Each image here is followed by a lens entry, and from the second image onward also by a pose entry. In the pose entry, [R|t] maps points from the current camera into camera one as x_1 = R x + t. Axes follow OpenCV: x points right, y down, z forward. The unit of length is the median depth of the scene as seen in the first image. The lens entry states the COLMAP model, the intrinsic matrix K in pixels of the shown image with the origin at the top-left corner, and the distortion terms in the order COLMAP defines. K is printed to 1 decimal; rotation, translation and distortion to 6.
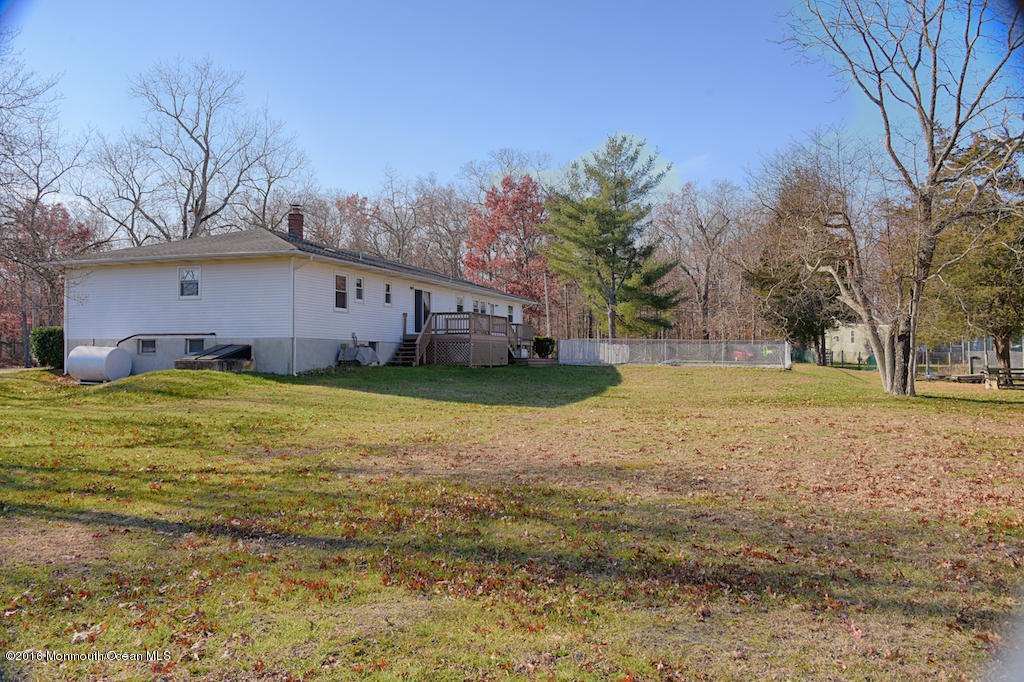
lens RADIAL K [[808.1, 0, 503.5], [0, 808.1, 344.6], [0, 0, 1]] dist [-0.003057, -0.004075]
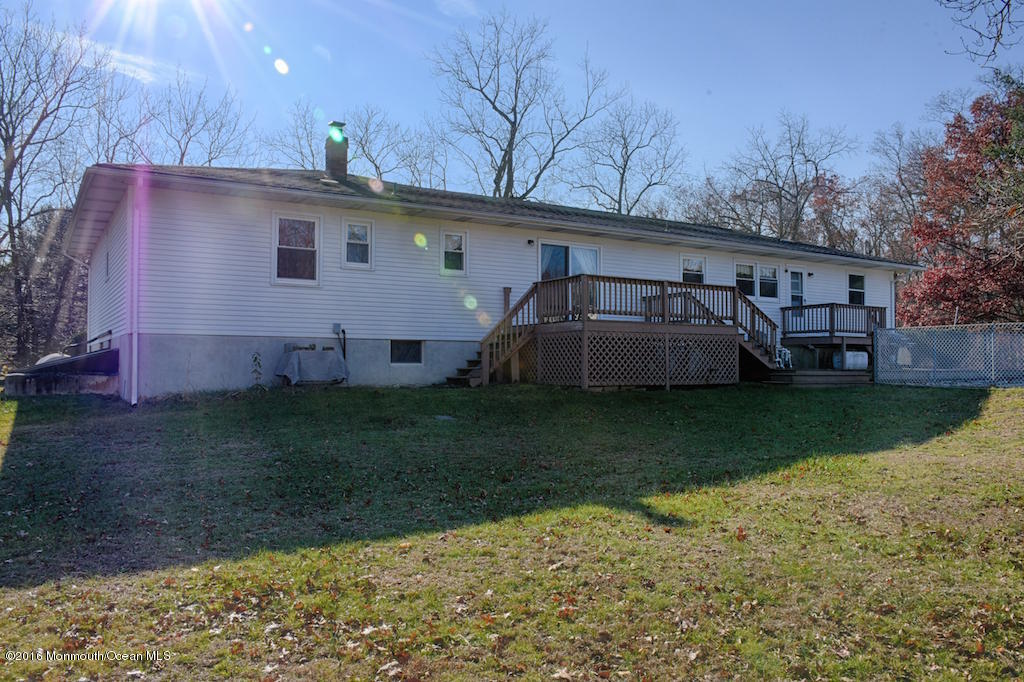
lens RADIAL K [[808.1, 0, 503.5], [0, 808.1, 344.6], [0, 0, 1]] dist [-0.003057, -0.004075]
pose [[0.802570, -0.025666, -0.596005, 0.184812], [0.017865, 0.999660, -0.018991, 0.009545], [0.596290, 0.004594, 0.802756, 0.507364]]
